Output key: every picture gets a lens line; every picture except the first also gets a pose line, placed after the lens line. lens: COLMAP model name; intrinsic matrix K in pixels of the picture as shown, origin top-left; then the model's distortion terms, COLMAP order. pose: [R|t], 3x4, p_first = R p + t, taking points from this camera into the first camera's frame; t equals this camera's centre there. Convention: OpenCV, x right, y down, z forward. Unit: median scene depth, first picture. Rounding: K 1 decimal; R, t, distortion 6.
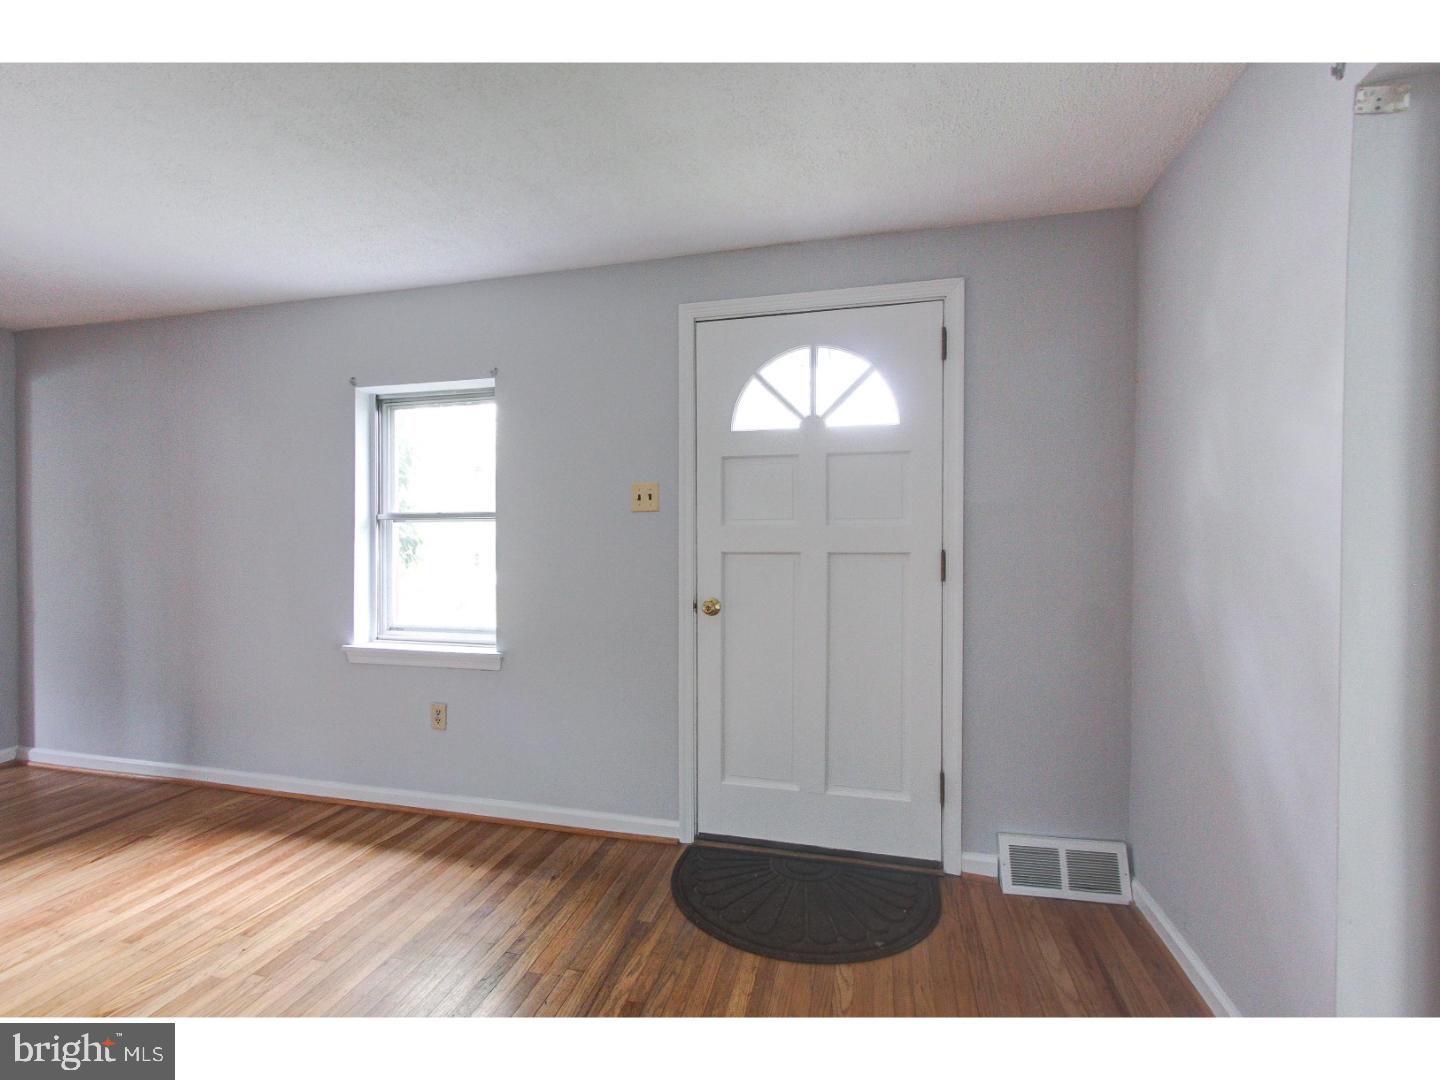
lens RADIAL K [[686.8, 0, 687.3], [0, 686.8, 549.7], [0, 0, 1]] dist [0.003849, 0.000764]
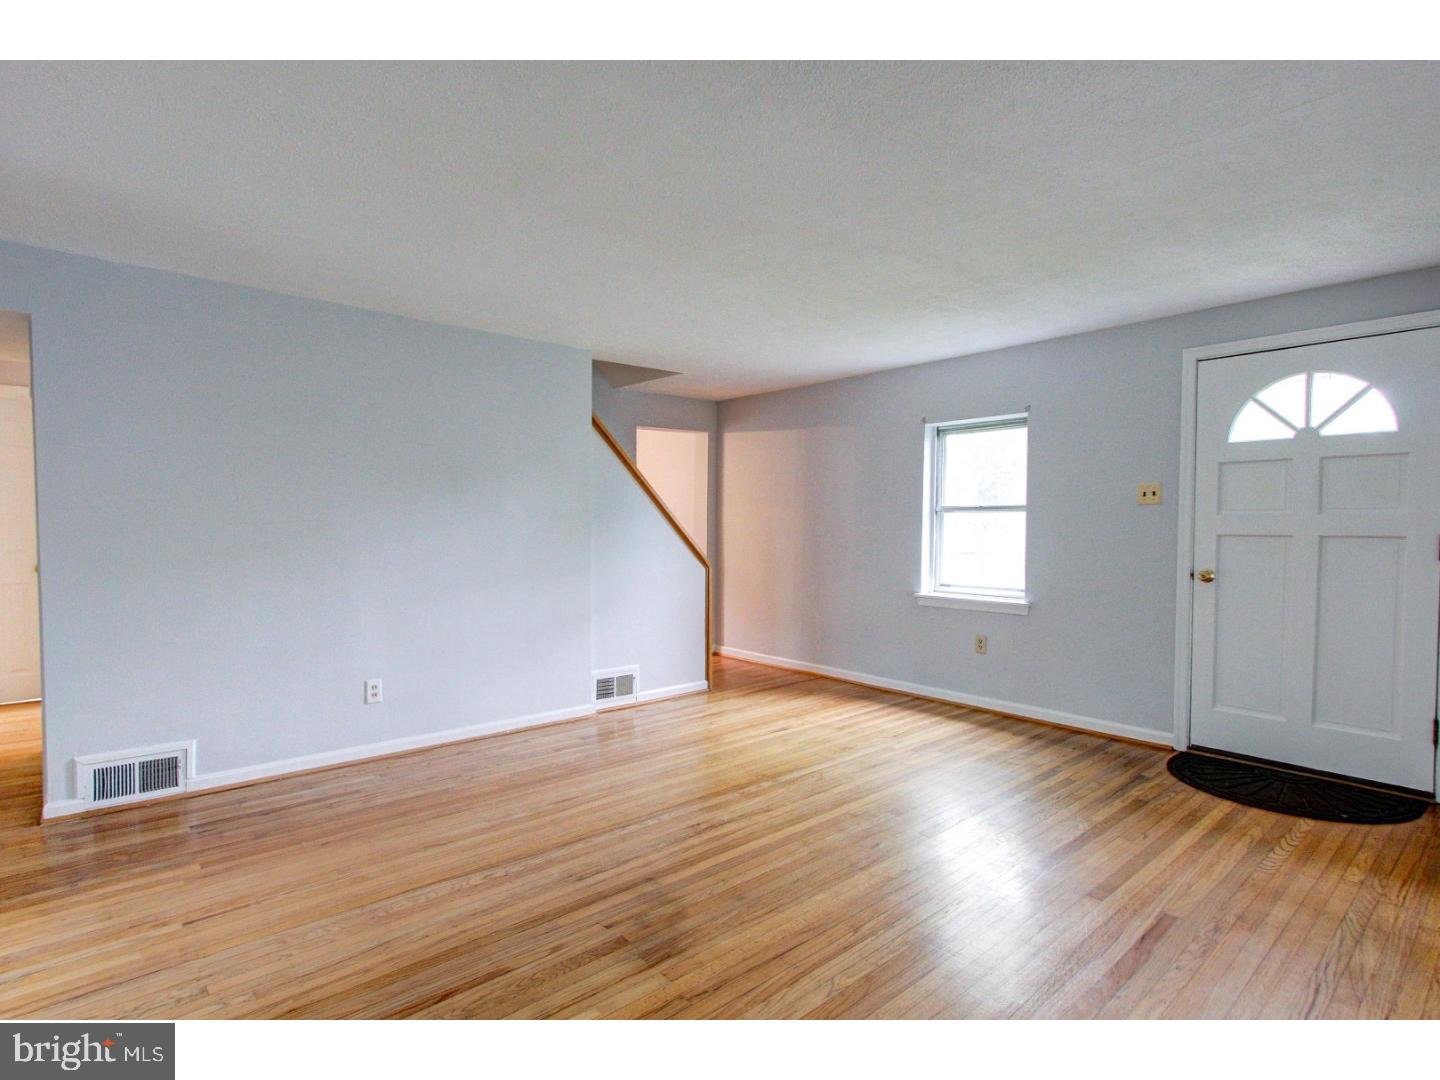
lens RADIAL K [[728.0, 0, 707.3], [0, 728.0, 548.4], [0, 0, 1]] dist [0.006058, 0.000913]
pose [[0.835817, 0.020837, -0.548613, 0.002099], [-0.011478, 0.999724, 0.020483, 0.012946], [0.548889, -0.010823, 0.835825, -0.723279]]
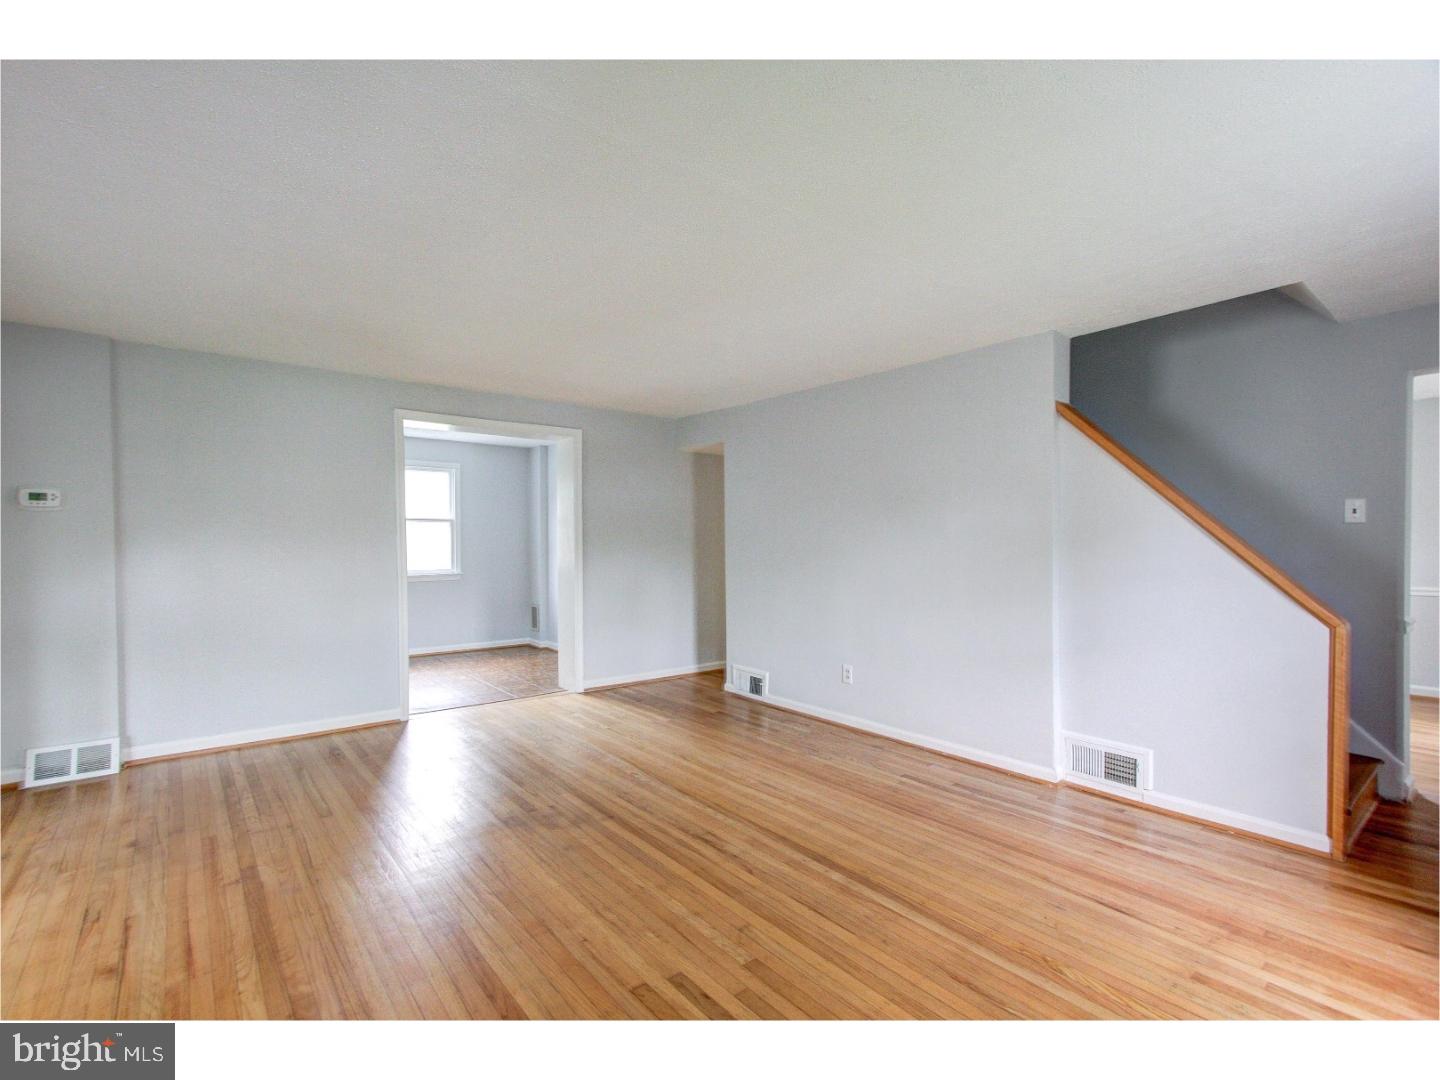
lens RADIAL K [[662.9, 0, 706.1], [0, 662.9, 550.0], [0, 0, 1]] dist [0.004134, 0.001562]
pose [[-0.586642, 0.012202, -0.809754, 0.236062], [-0.011125, 0.999671, 0.023124, -0.018660], [0.809770, 0.022574, -0.586313, 0.758832]]
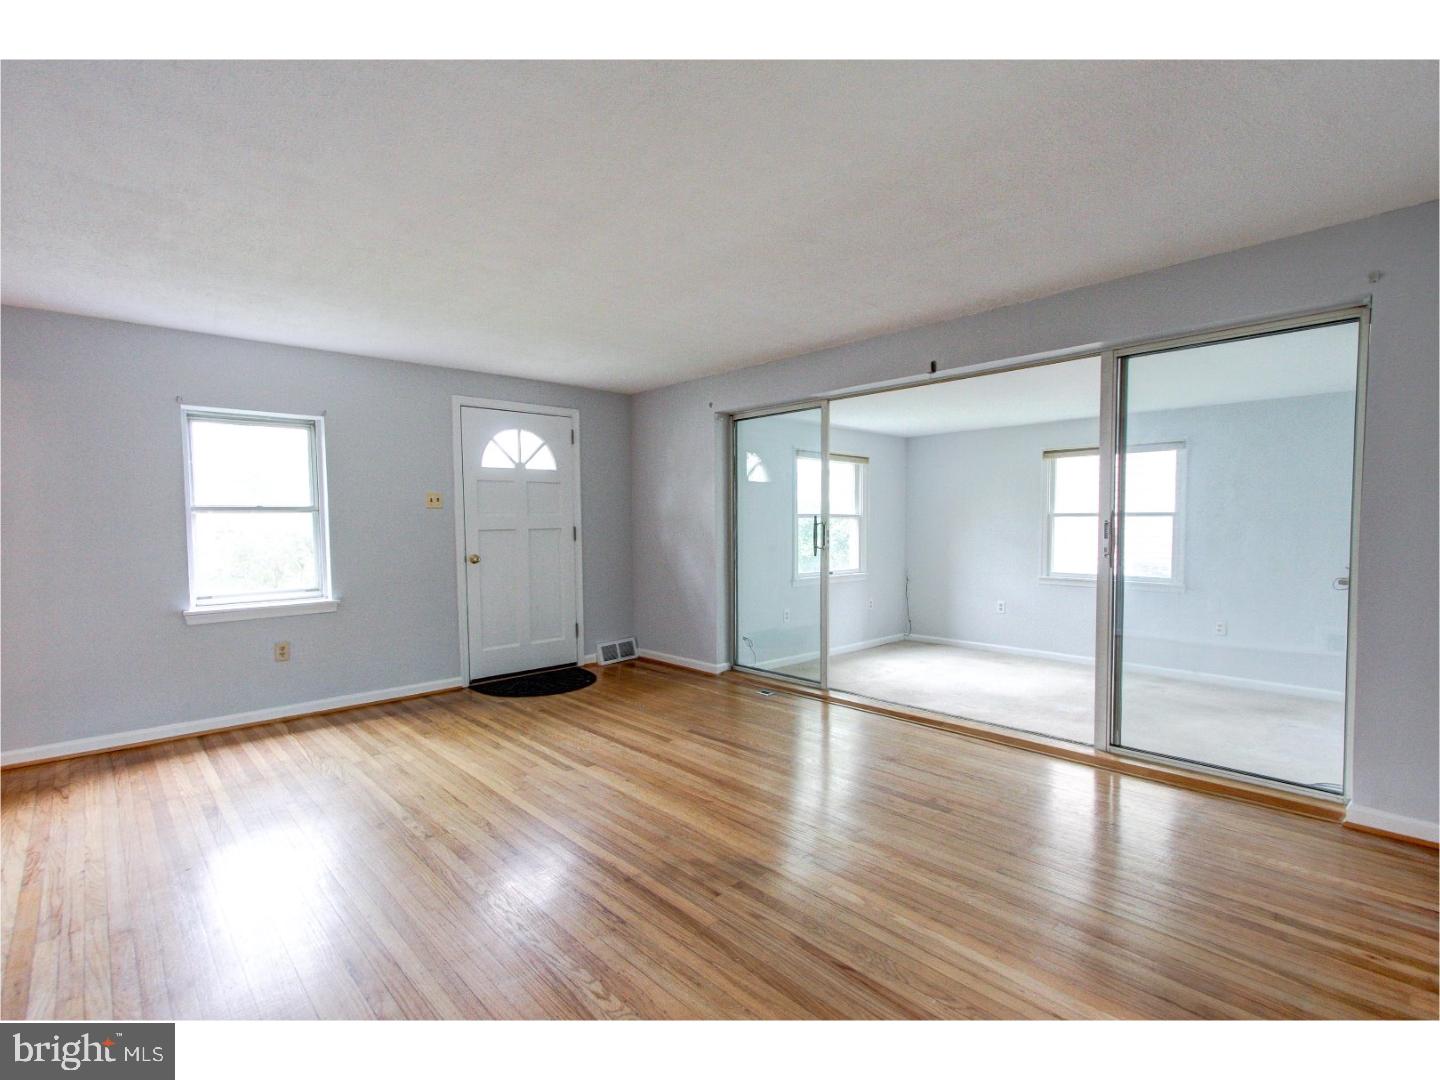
lens RADIAL K [[662.9, 0, 706.1], [0, 662.9, 550.0], [0, 0, 1]] dist [0.004134, 0.001562]
pose [[0.537453, -0.043617, 0.842165, -1.183765], [0.024517, 0.999048, 0.036097, 0.007986], [-0.842937, 0.001247, 0.538010, -0.531460]]
